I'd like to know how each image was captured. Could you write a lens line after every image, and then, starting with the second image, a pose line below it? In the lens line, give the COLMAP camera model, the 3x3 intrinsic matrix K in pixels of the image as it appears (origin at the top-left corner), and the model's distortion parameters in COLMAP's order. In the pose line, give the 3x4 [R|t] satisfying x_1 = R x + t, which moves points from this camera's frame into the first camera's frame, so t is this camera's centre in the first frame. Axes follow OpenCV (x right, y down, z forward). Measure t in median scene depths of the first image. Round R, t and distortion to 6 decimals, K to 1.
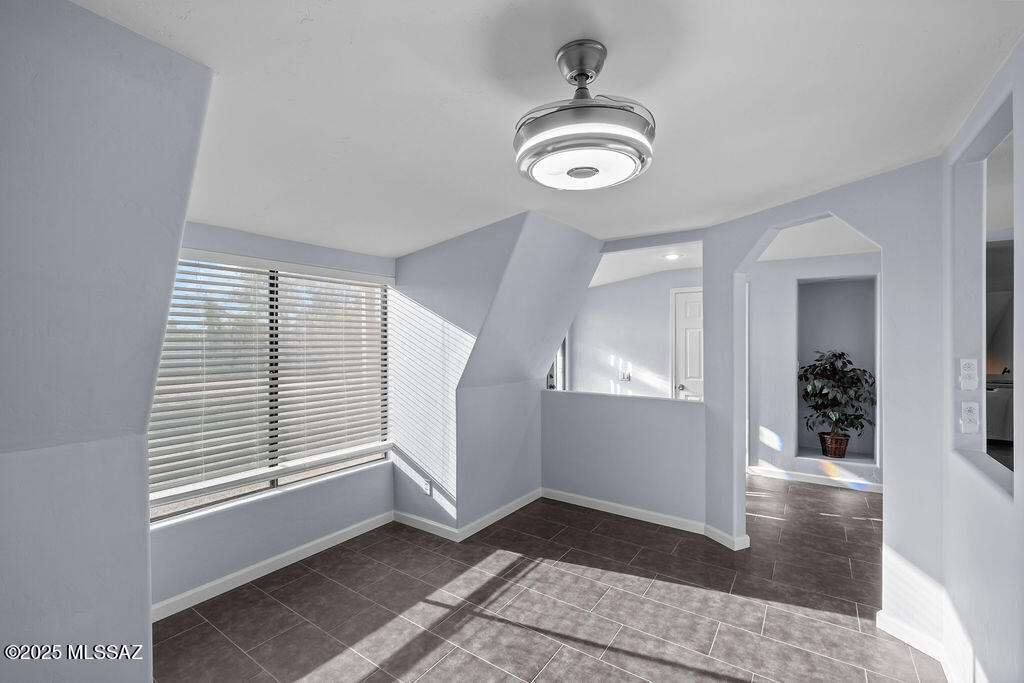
lens RADIAL K [[453.2, 0, 510.1], [0, 453.2, 334.7], [0, 0, 1]] dist [0.000530, 0.000146]
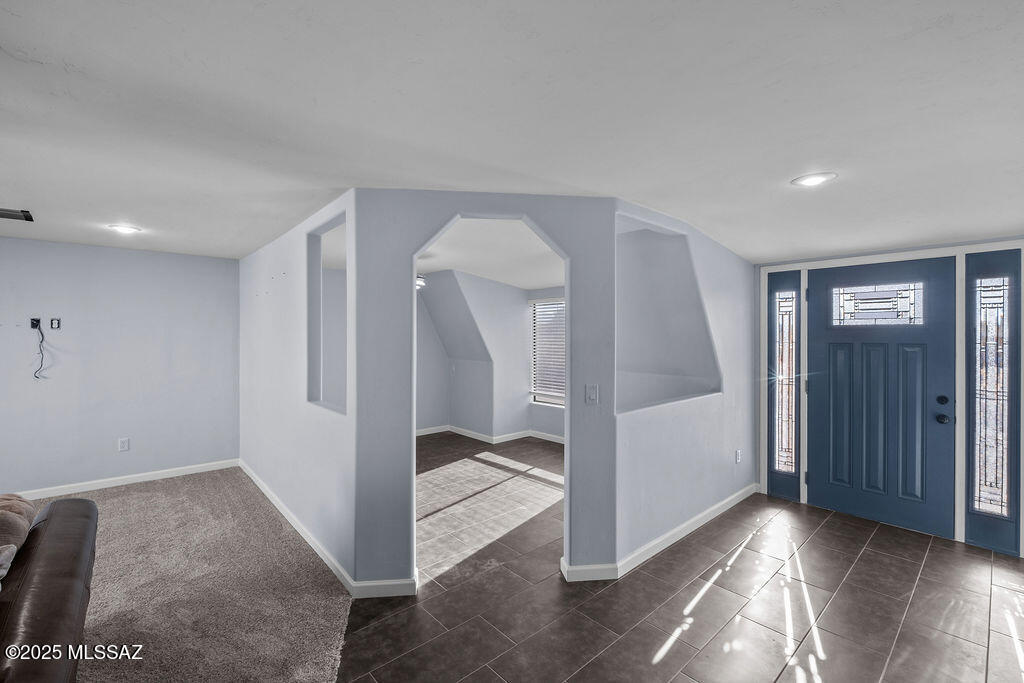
lens RADIAL K [[443.9, 0, 517.5], [0, 443.9, 339.7], [0, 0, 1]] dist [-0.001233, -0.006784]
pose [[-0.242567, 0.007107, -0.970109, 1.881600], [0.001452, 0.999975, 0.006962, 0.019664], [0.970134, 0.000280, -0.242571, 1.554018]]
